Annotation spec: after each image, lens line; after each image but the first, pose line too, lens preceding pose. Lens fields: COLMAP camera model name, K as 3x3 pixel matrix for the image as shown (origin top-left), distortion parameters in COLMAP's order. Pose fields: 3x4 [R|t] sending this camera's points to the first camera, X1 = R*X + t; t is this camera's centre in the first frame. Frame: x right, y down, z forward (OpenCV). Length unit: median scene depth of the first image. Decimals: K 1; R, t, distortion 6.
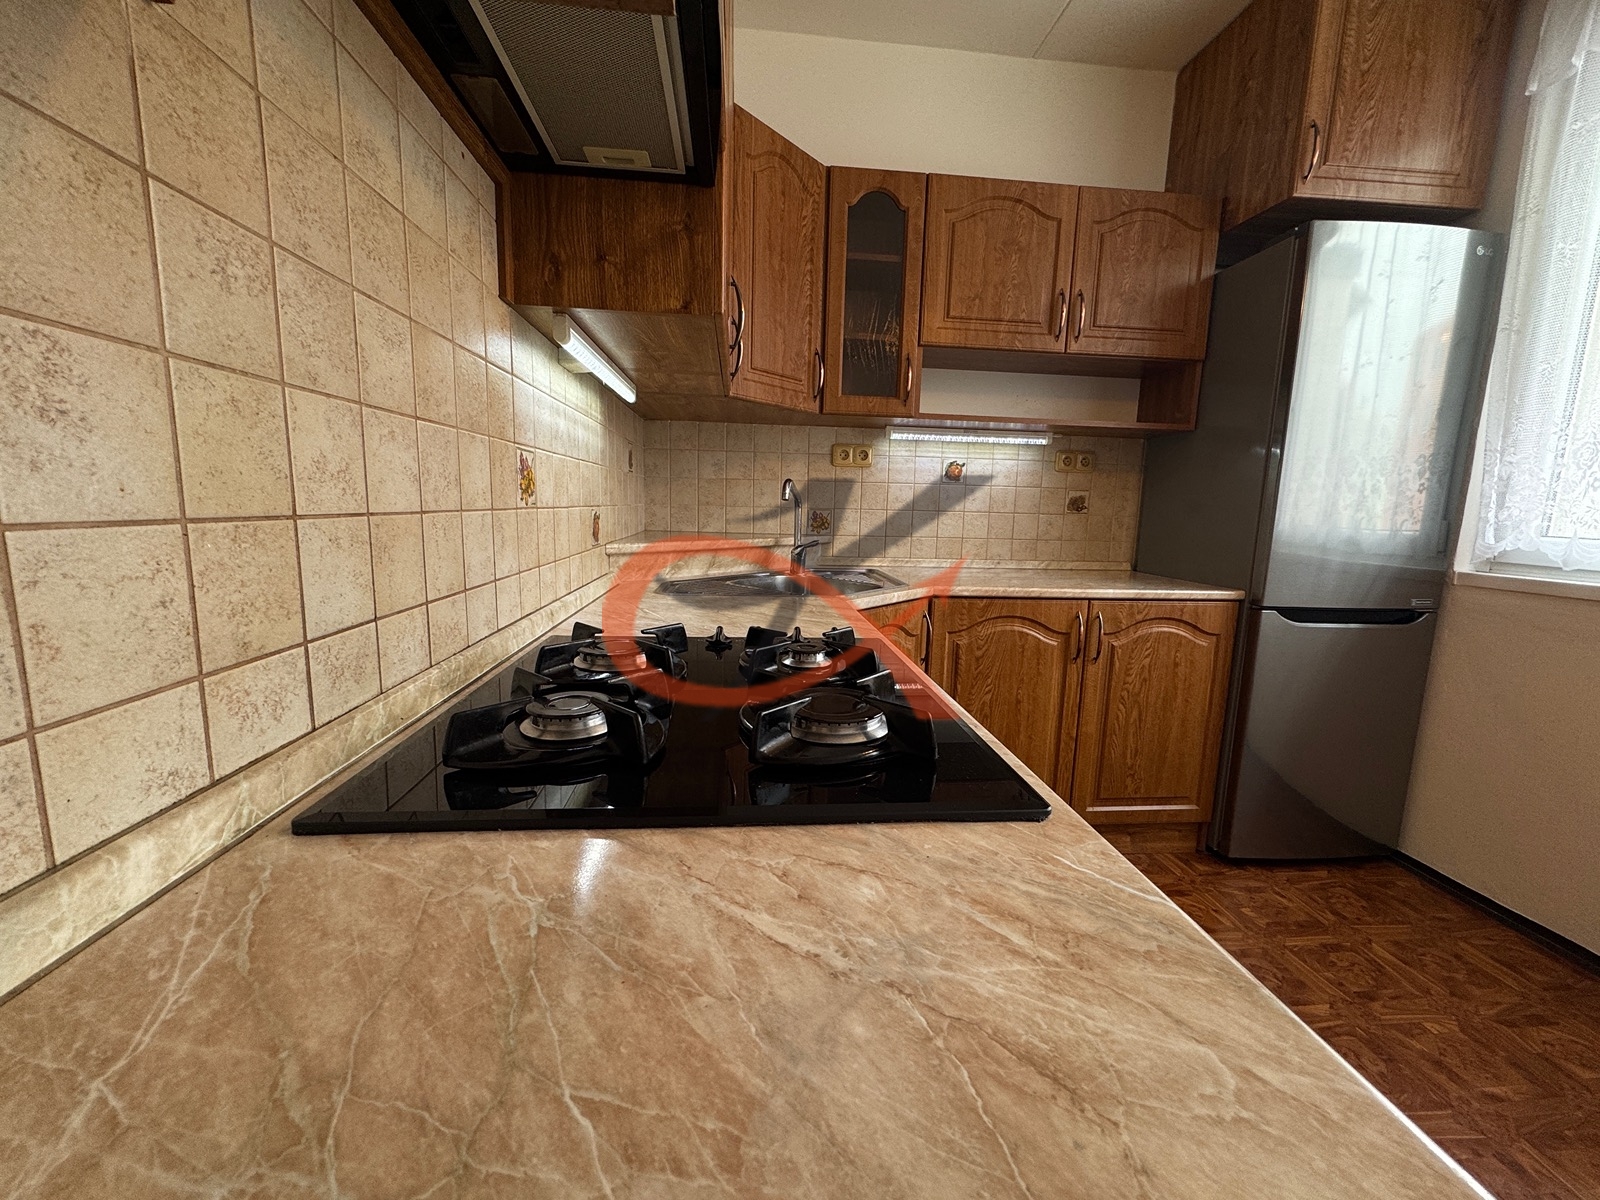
lens RADIAL K [[637.6, 0, 798.2], [0, 637.6, 597.3], [0, 0, 1]] dist [-0.002093, 0.000393]
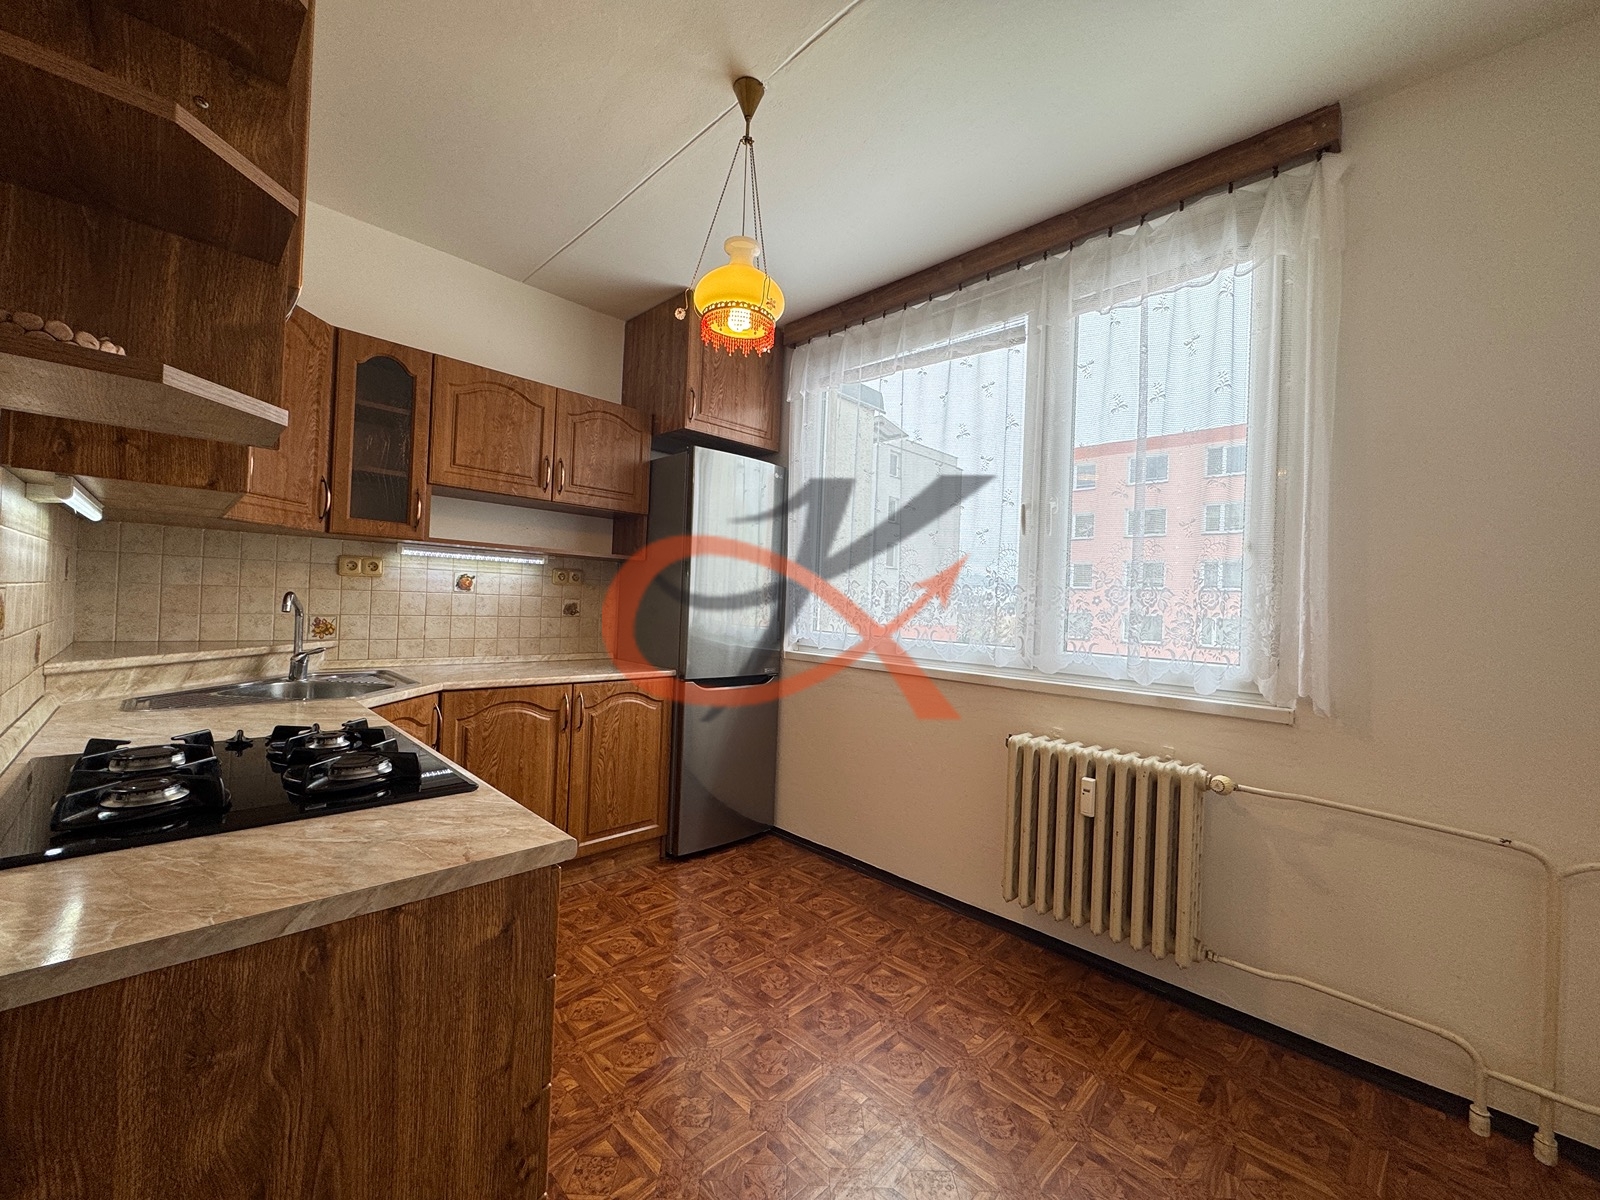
lens RADIAL K [[637.6, 0, 800.6], [0, 637.6, 597.1], [0, 0, 1]] dist [-0.002093, 0.000393]
pose [[0.768930, 0.009735, 0.639259, -0.039718], [0.074972, 0.991612, -0.105281, 0.000185], [-0.634922, 0.128880, 0.761750, -0.362217]]
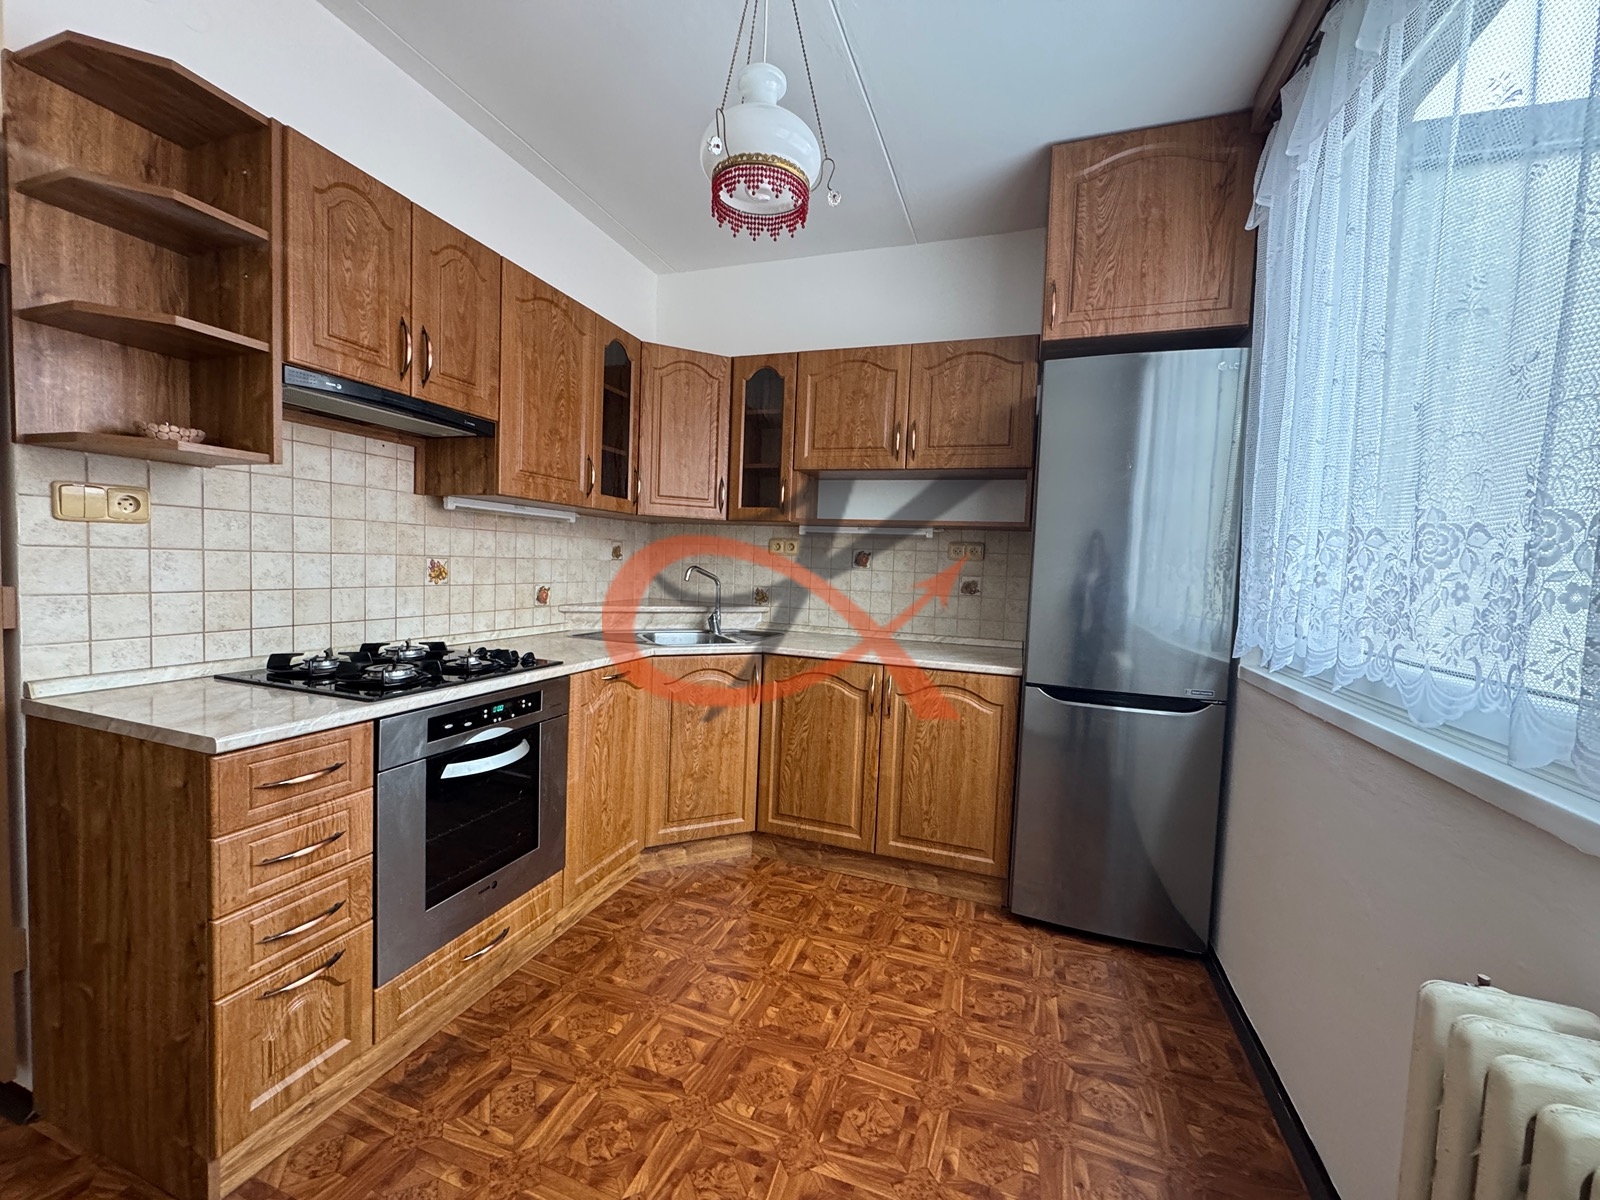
lens RADIAL K [[637.6, 0, 796.3], [0, 637.6, 596.5], [0, 0, 1]] dist [-0.002093, 0.000393]
pose [[0.909021, 0.032617, -0.415472, 0.806464], [-0.077050, 0.992900, -0.090631, -0.003240], [0.409566, 0.114397, 0.905079, -0.211173]]
